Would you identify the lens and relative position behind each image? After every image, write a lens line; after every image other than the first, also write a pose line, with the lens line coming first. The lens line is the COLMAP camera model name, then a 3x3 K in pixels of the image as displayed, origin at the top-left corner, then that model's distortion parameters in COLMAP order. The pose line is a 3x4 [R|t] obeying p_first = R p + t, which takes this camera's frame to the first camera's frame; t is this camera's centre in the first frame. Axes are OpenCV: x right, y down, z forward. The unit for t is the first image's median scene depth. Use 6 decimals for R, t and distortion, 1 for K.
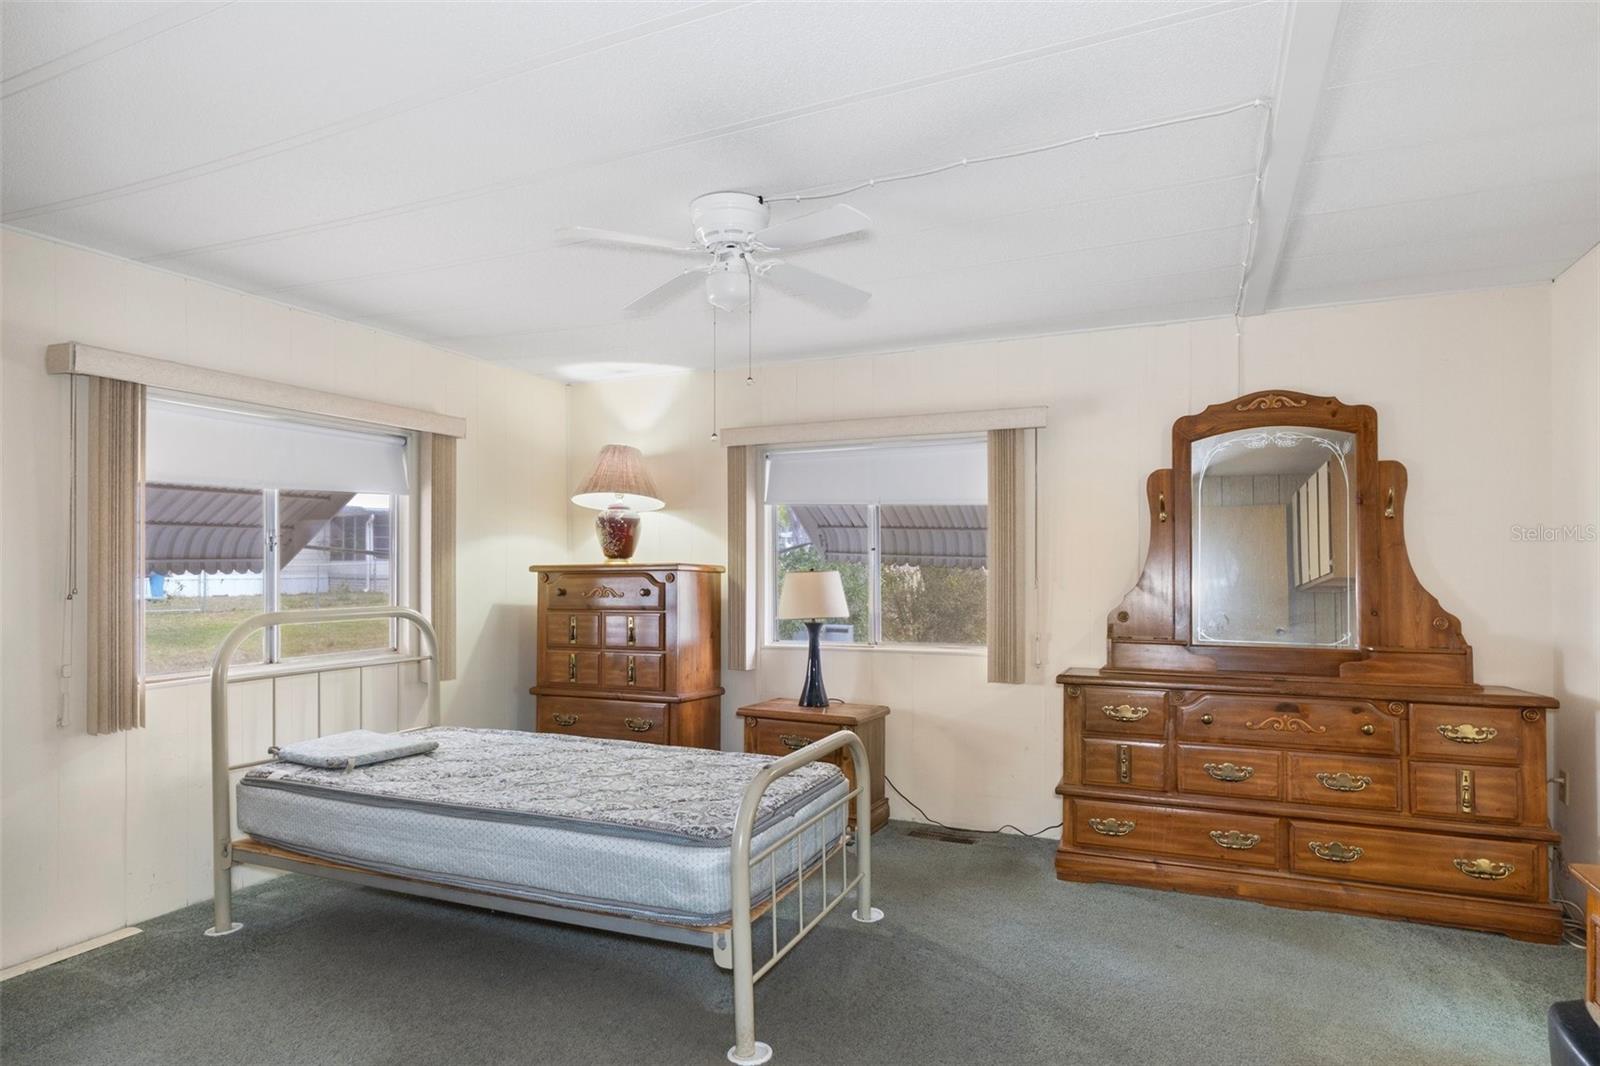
lens RADIAL K [[886.2, 0, 791.0], [0, 886.2, 558.1], [0, 0, 1]] dist [0.002737, 0.000717]
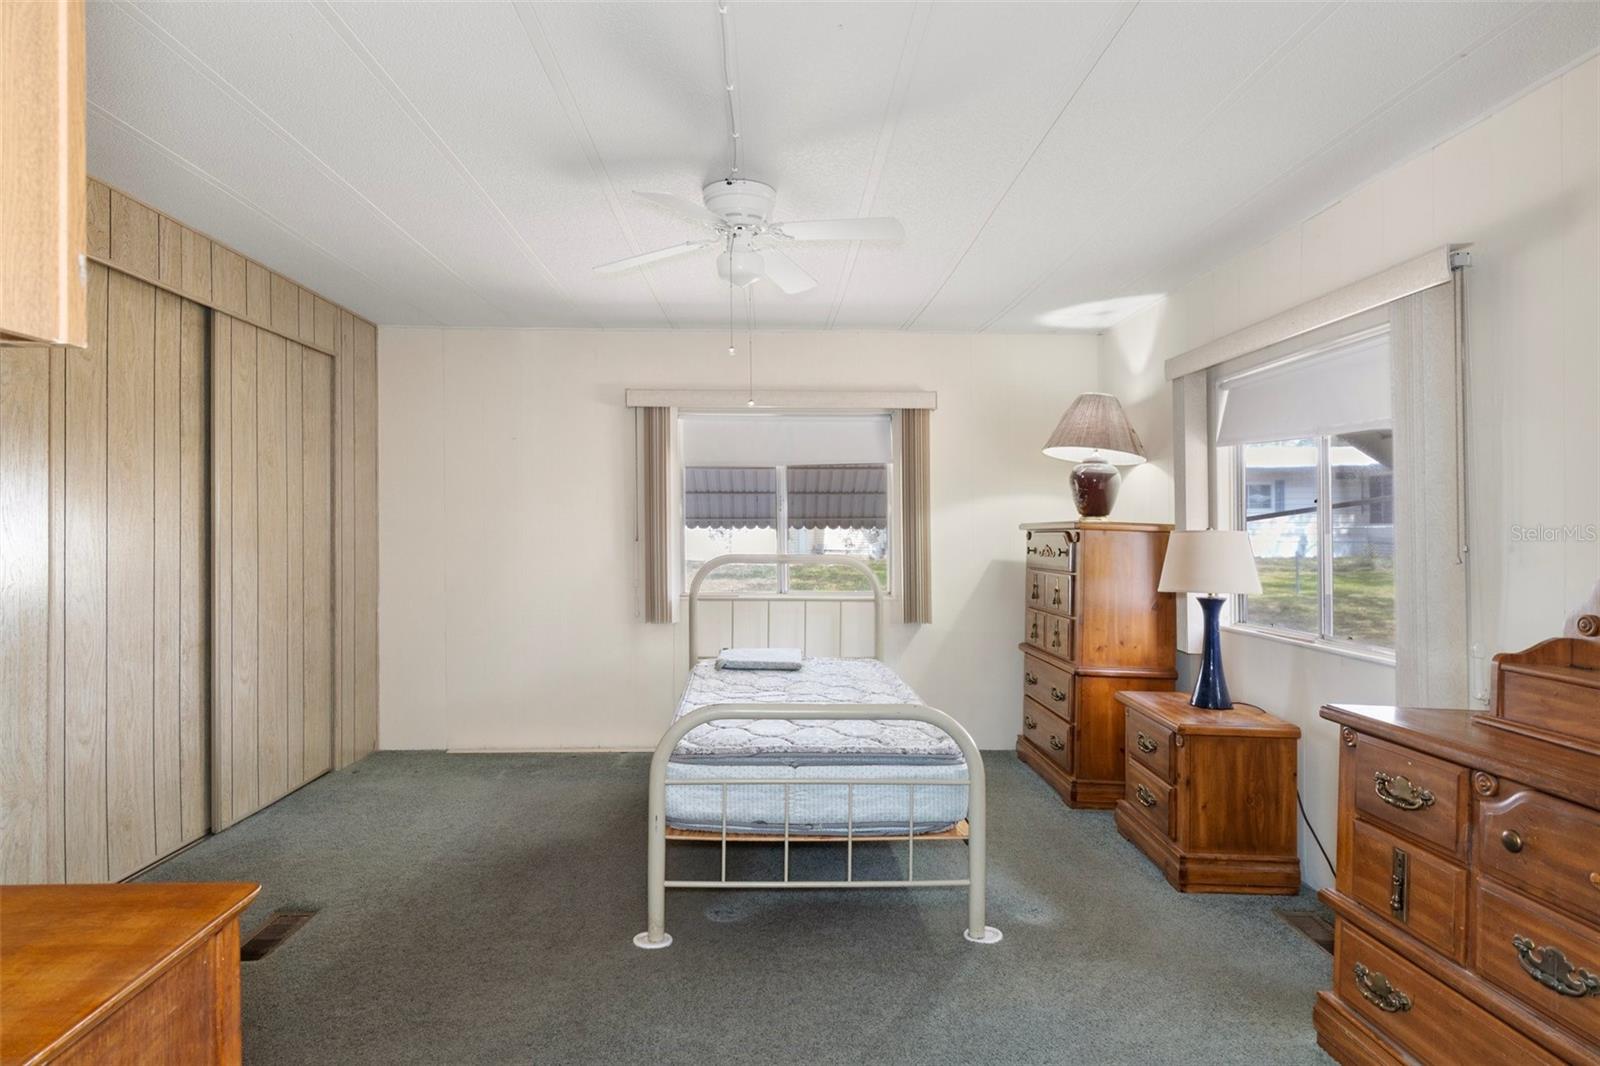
lens RADIAL K [[886.2, 0, 796.9], [0, 886.2, 531.5], [0, 0, 1]] dist [0.002737, 0.000717]
pose [[0.460363, 0.009862, -0.887676, 0.605589], [0.001086, 0.999931, 0.011673, 0.006430], [0.887730, -0.006338, 0.460321, 0.367284]]
